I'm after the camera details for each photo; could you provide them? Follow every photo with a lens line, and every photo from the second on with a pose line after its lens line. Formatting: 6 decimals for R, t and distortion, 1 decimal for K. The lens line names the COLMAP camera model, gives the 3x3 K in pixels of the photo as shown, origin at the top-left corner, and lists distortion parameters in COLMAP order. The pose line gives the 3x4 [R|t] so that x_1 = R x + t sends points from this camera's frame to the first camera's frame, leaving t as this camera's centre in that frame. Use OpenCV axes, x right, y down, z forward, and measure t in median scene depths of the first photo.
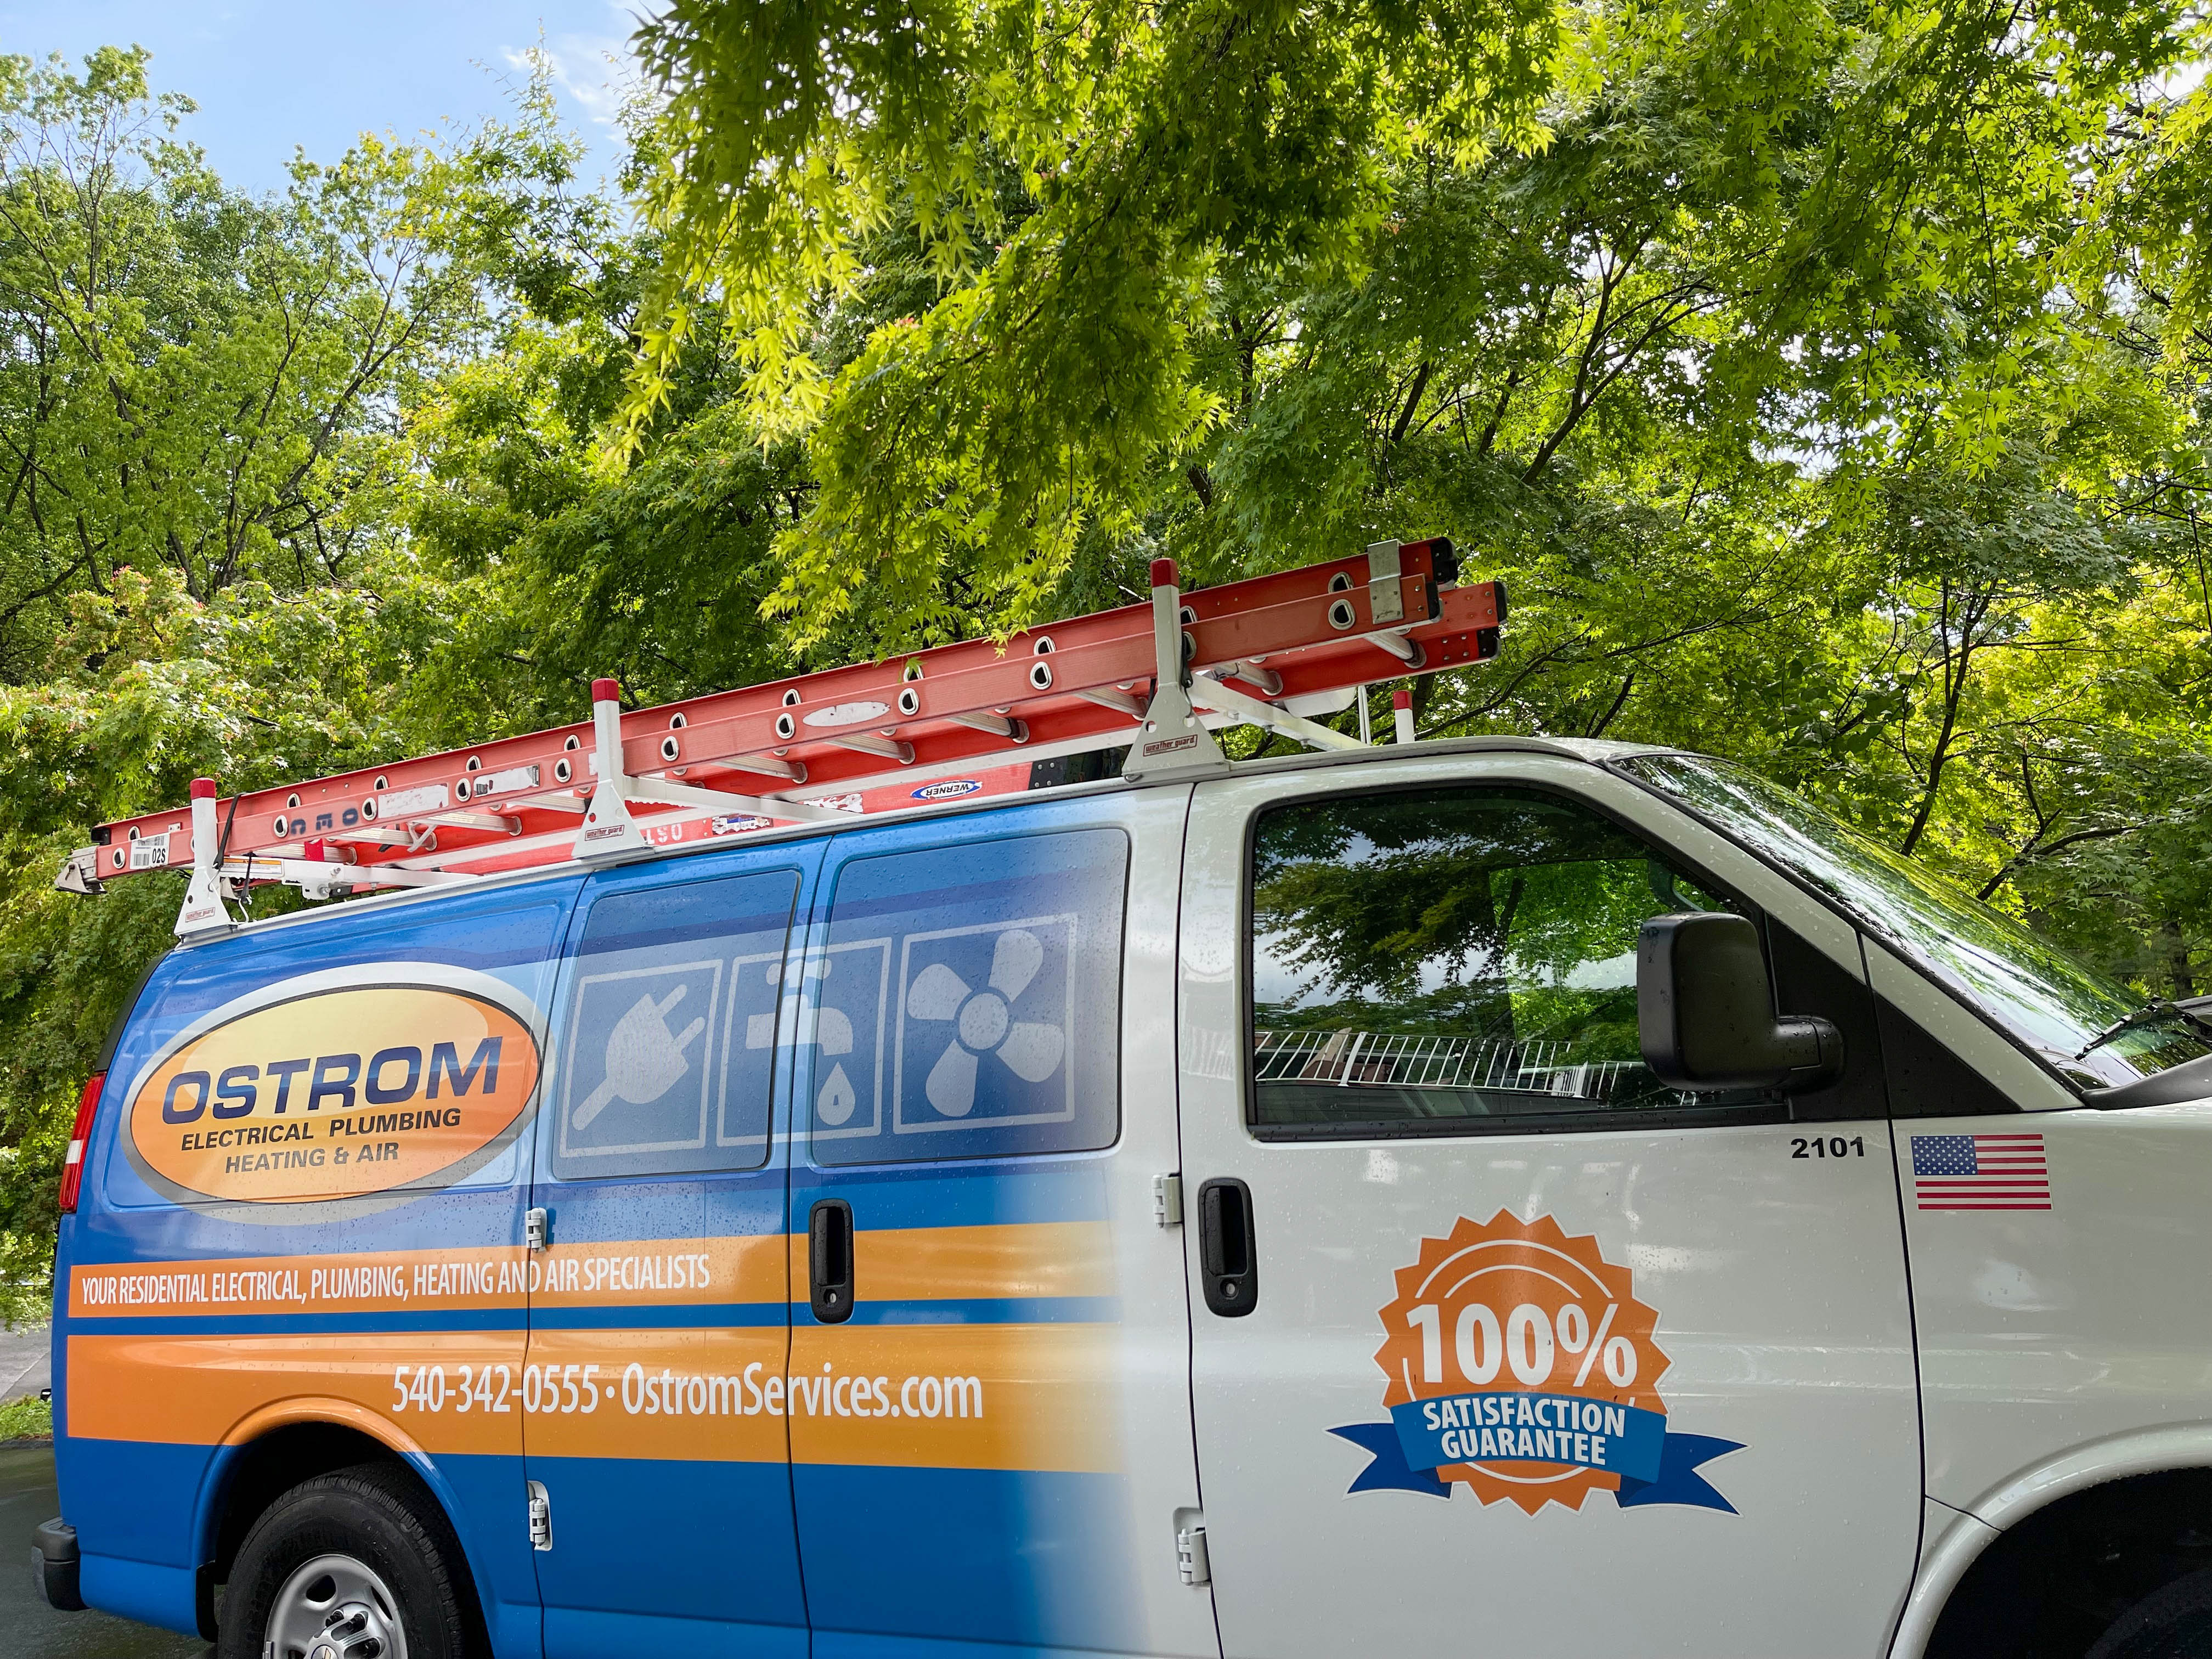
lens RADIAL K [[1668.4, 0, 1128.1], [0, 1668.4, 842.7], [0, 0, 1]] dist [0.058685, -0.067955]
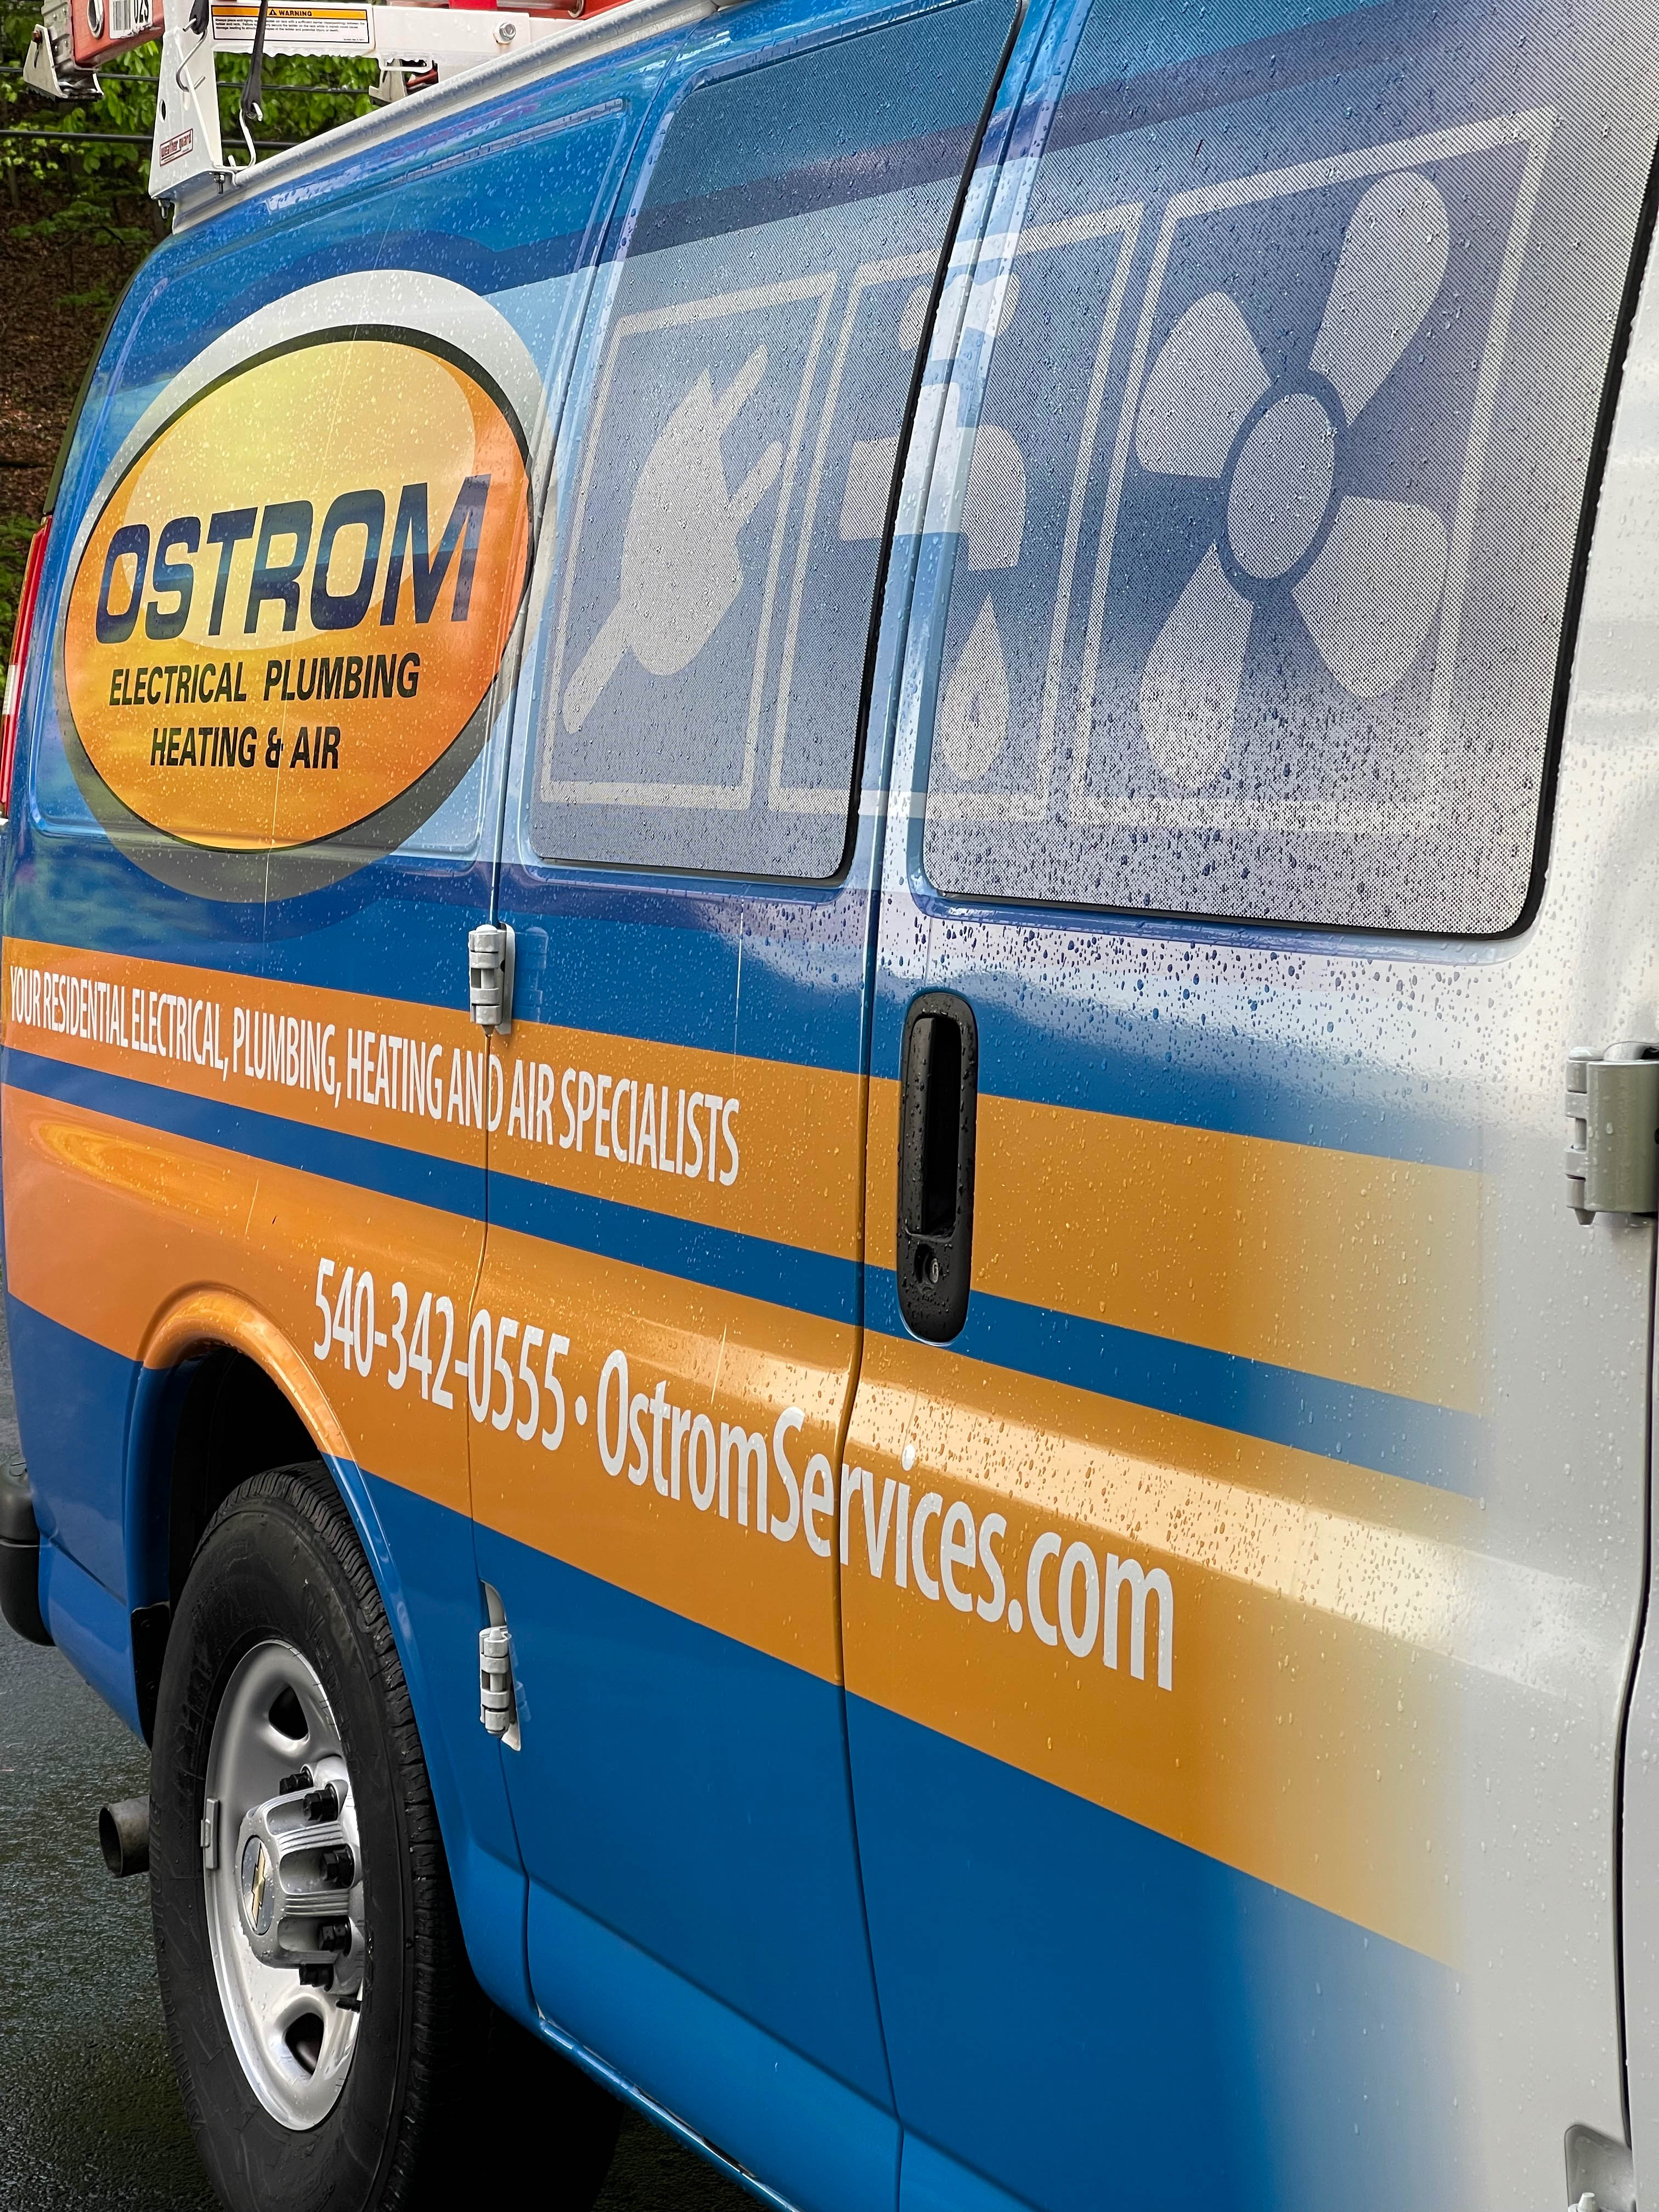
lens RADIAL K [[4108.3, 0, 843.9], [0, 4108.3, 1077.2], [0, 0, 1]] dist [0.188856, 0.000000]
pose [[0.799485, 0.118946, -0.588792, 0.280265], [0.038967, 0.967864, 0.248436, 0.019099], [0.599421, -0.221564, 0.769158, 0.316030]]
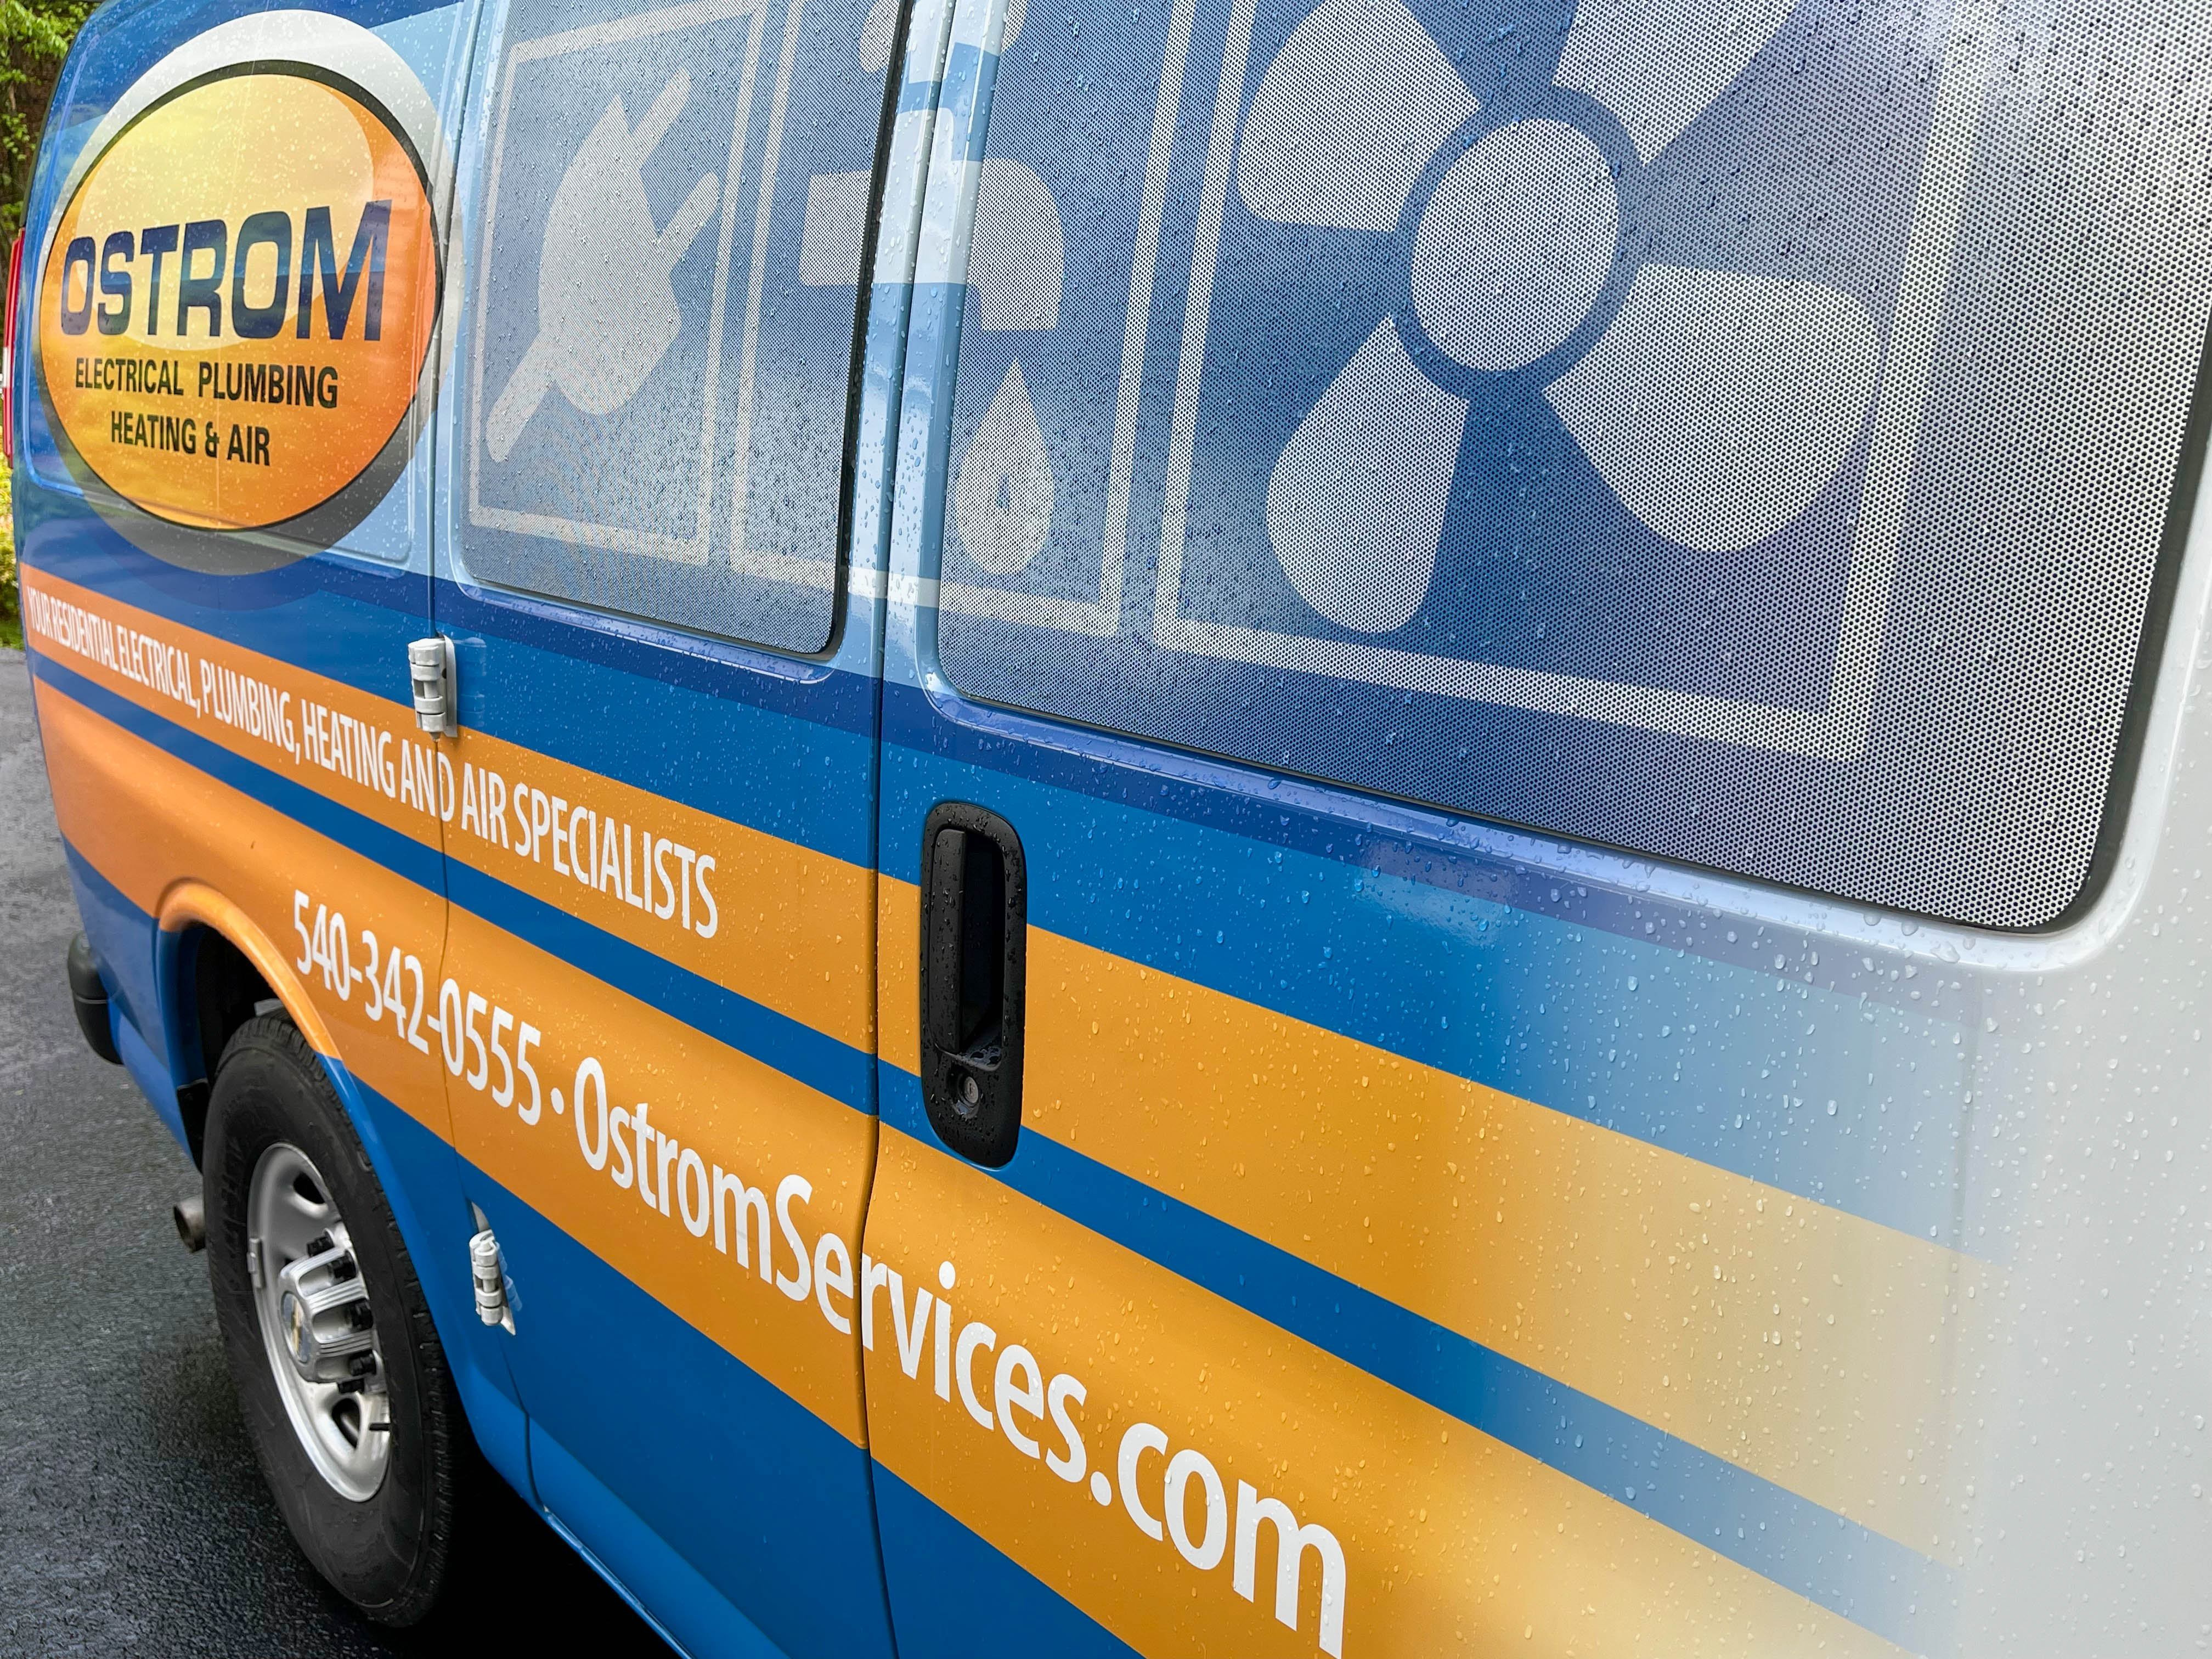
lens RADIAL K [[1828.7, 0, 1123.6], [0, 1828.7, 837.4], [0, 0, 1]] dist [0.060938, -0.073066]
pose [[0.931975, 0.166245, -0.322156, -0.036891], [-0.016103, 0.906760, 0.421339, 0.067889], [0.362164, -0.387489, 0.847755, 0.666257]]
